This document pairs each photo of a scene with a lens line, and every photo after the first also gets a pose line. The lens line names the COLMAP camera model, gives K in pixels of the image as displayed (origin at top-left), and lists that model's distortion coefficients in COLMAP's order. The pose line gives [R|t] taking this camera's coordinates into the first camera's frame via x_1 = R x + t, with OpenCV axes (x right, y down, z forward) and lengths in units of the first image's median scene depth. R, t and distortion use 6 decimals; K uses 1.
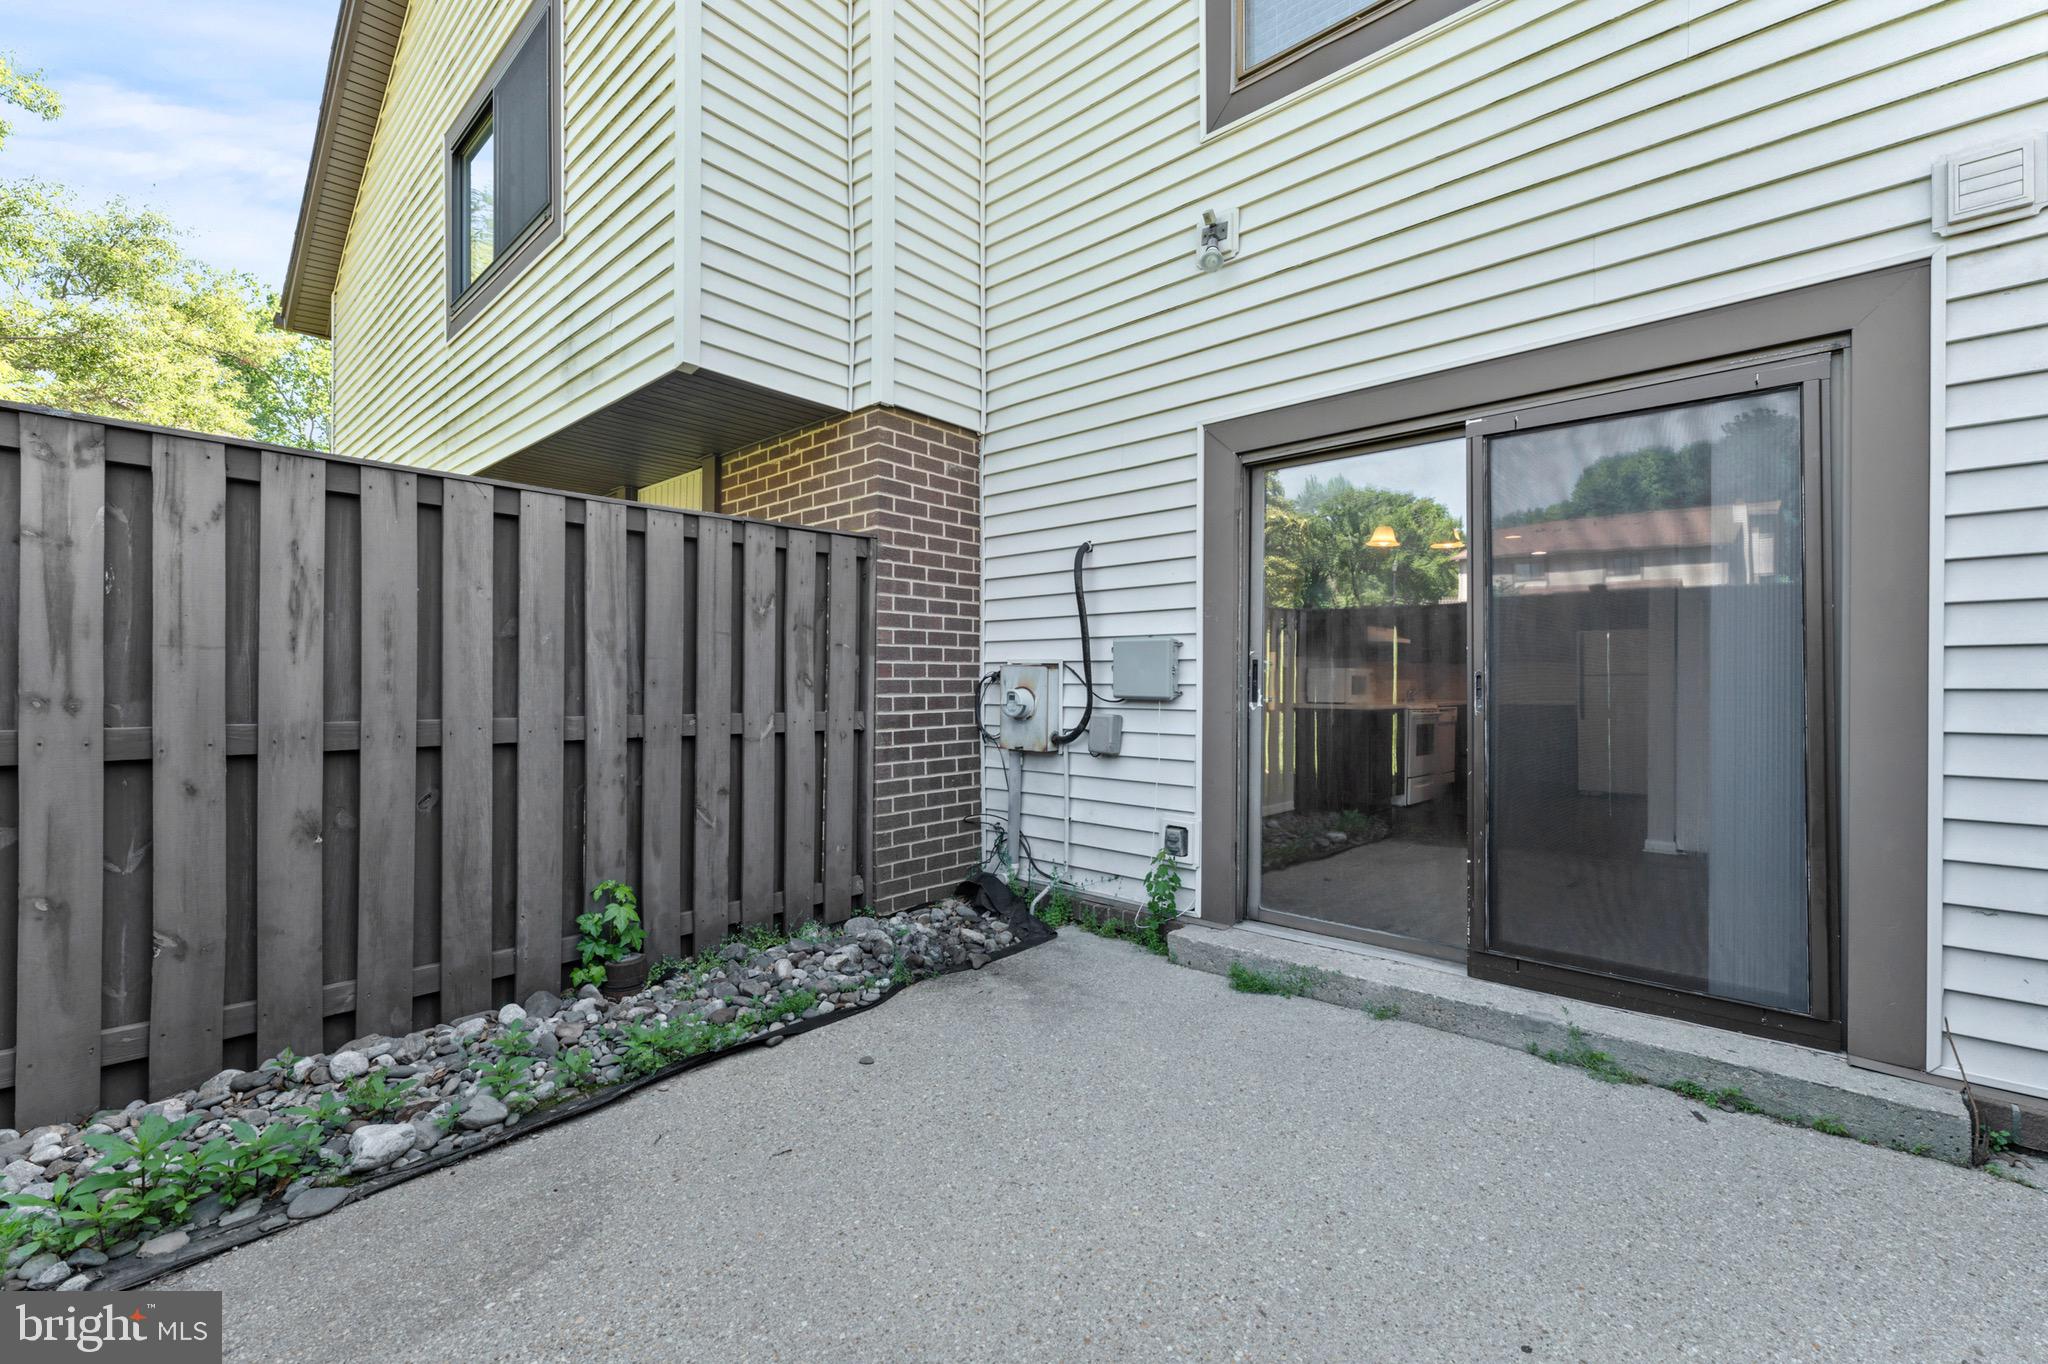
lens RADIAL K [[826.2, 0, 1006.7], [0, 826.2, 679.4], [0, 0, 1]] dist [-0.002768, 0.000329]
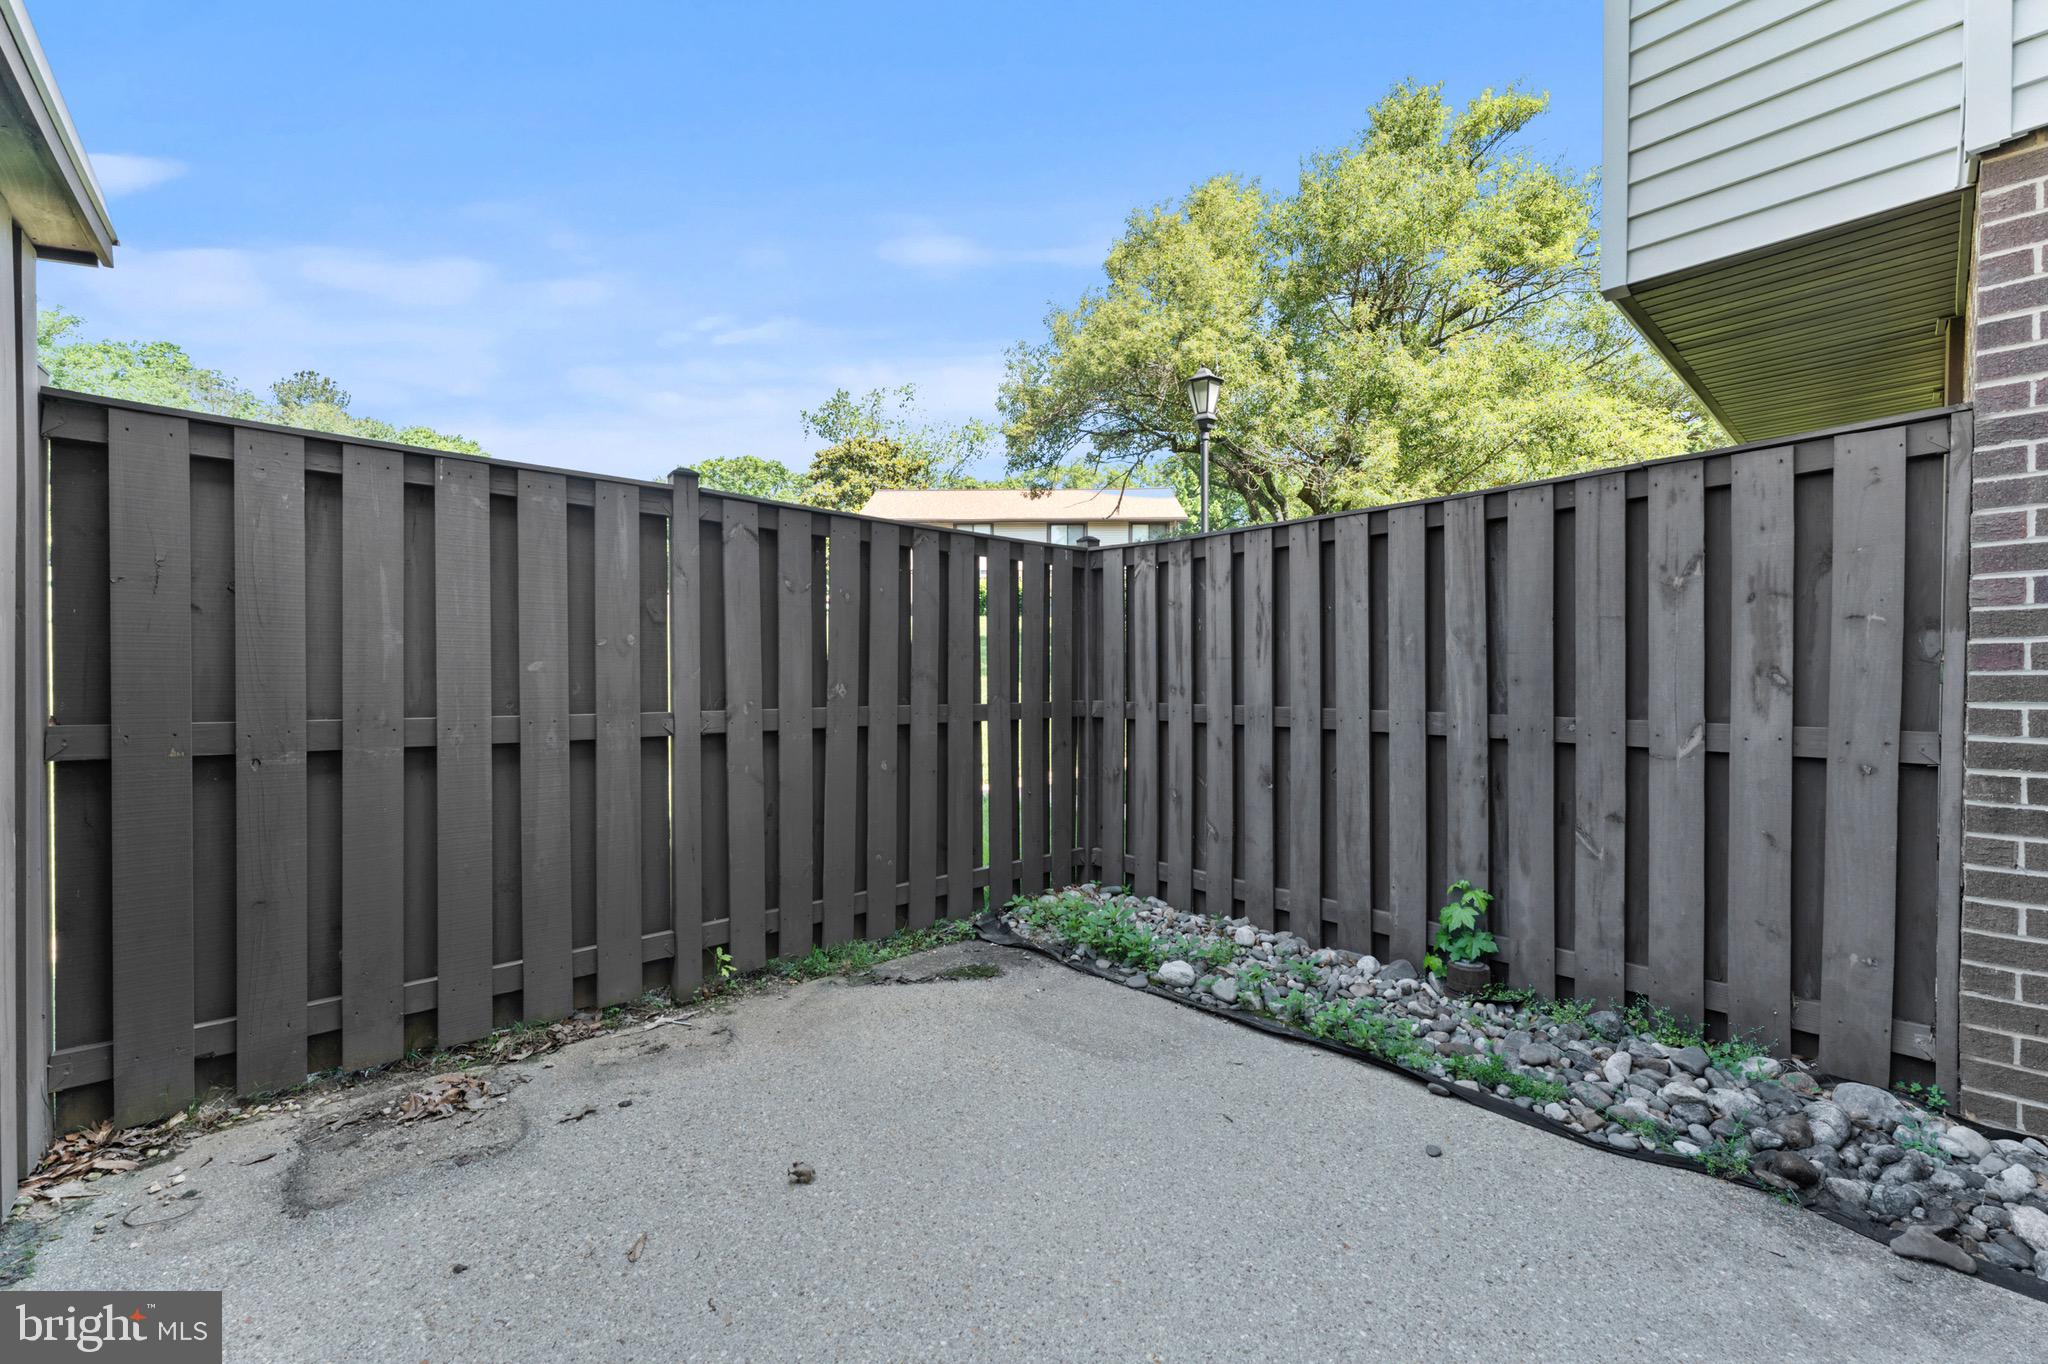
lens RADIAL K [[826.2, 0, 1019.6], [0, 826.2, 683.4], [0, 0, 1]] dist [-0.002768, 0.000329]
pose [[-0.095318, 0.001257, -0.995446, 0.551709], [-0.001005, 0.999999, 0.001359, 0.007420], [0.995446, 0.001130, -0.095317, 0.565486]]
